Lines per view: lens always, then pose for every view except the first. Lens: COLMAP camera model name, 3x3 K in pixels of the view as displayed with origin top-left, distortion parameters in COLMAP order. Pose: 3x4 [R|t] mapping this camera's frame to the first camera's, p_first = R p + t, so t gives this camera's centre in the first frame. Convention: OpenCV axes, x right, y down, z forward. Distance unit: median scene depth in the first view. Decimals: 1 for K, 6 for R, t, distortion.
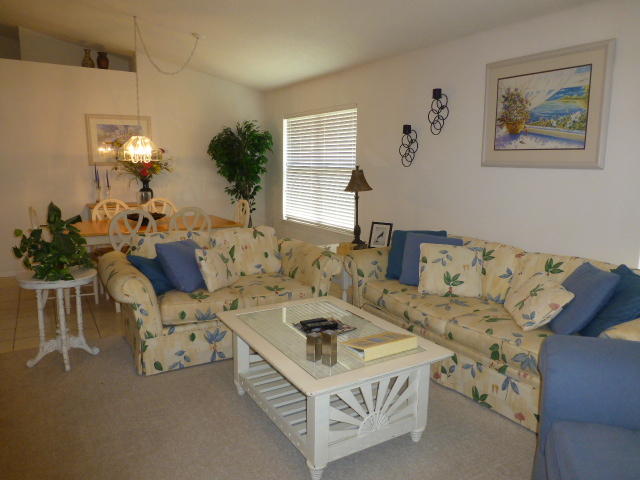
lens RADIAL K [[462.8, 0, 323.9], [0, 462.8, 240.0], [0, 0, 1]] dist [-0.033863, 0.003425]
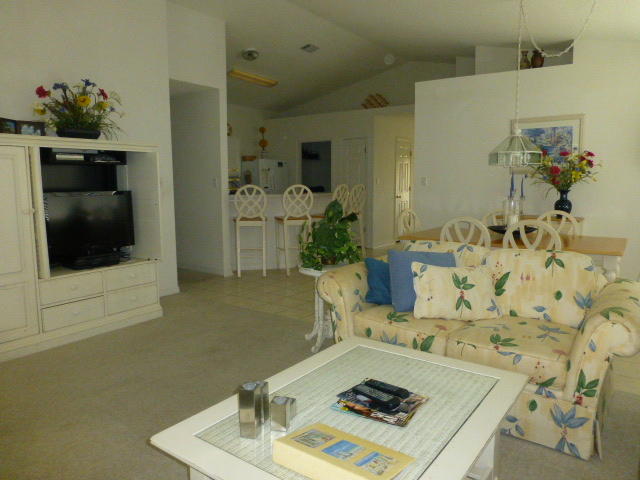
lens RADIAL K [[462.8, 0, 323.9], [0, 462.8, 240.0], [0, 0, 1]] dist [-0.033863, 0.003425]
pose [[0.385725, 0.103021, -0.916844, 0.392445], [-0.140183, 0.988753, 0.052125, -0.038367], [0.911902, 0.108420, 0.395828, 0.490964]]
